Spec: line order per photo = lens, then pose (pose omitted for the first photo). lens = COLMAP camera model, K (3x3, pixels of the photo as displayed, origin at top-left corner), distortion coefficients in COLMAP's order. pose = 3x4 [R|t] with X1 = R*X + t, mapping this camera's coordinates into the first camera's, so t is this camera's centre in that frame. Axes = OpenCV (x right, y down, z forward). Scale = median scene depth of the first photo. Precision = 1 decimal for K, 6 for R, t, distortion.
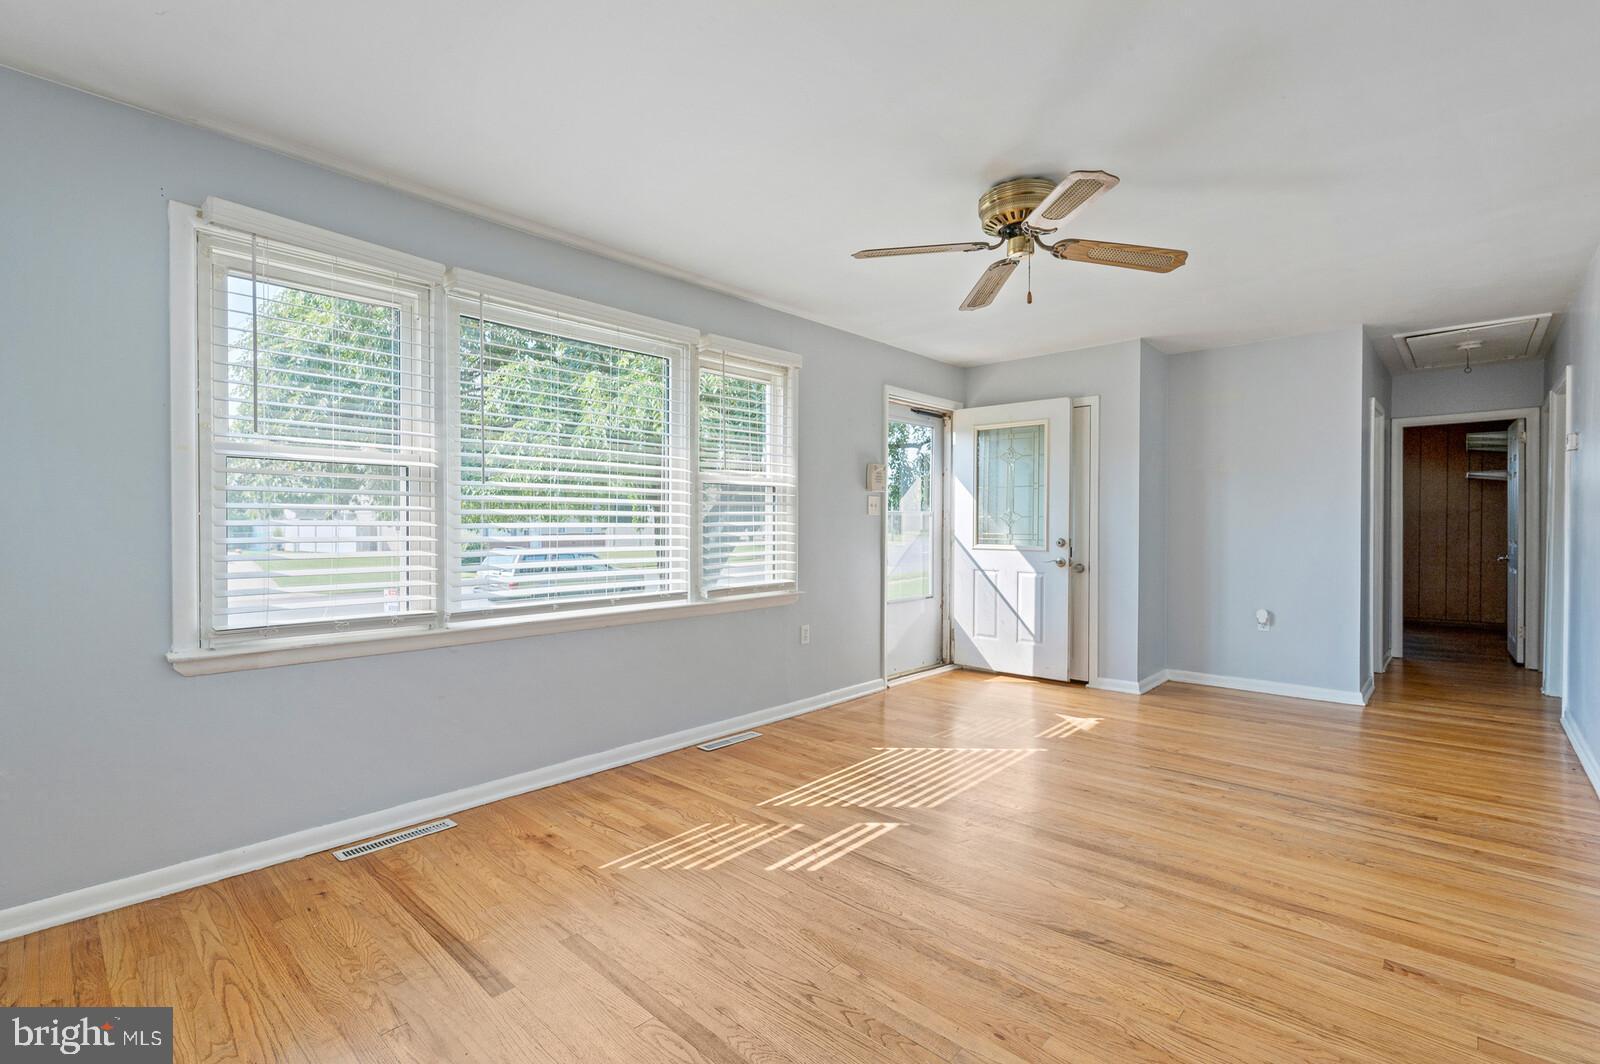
lens RADIAL K [[722.2, 0, 800.0], [0, 722.2, 532.0], [0, 0, 1]] dist [0.000947, 0.000256]
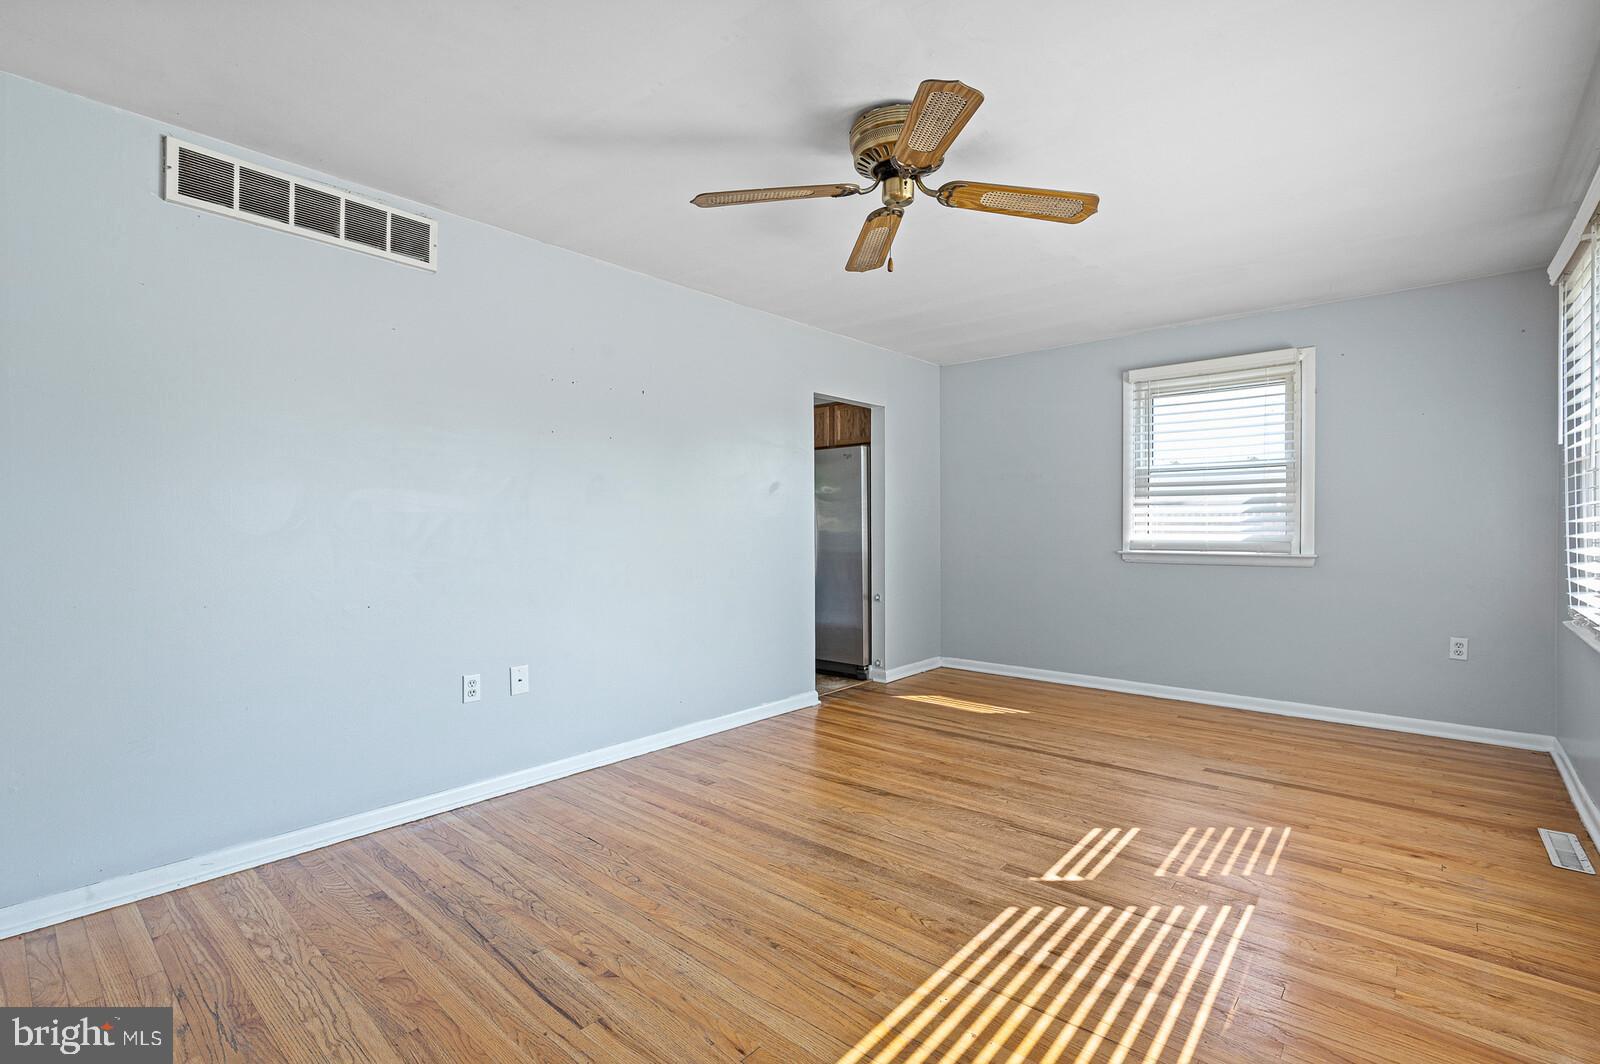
lens RADIAL K [[722.2, 0, 800.0], [0, 722.2, 532.0], [0, 0, 1]] dist [0.000947, 0.000256]
pose [[-0.999692, 0.008285, -0.023383, 0.444024], [0.008036, 0.999910, 0.010739, -0.005375], [0.023470, 0.010548, -0.999669, 1.866110]]
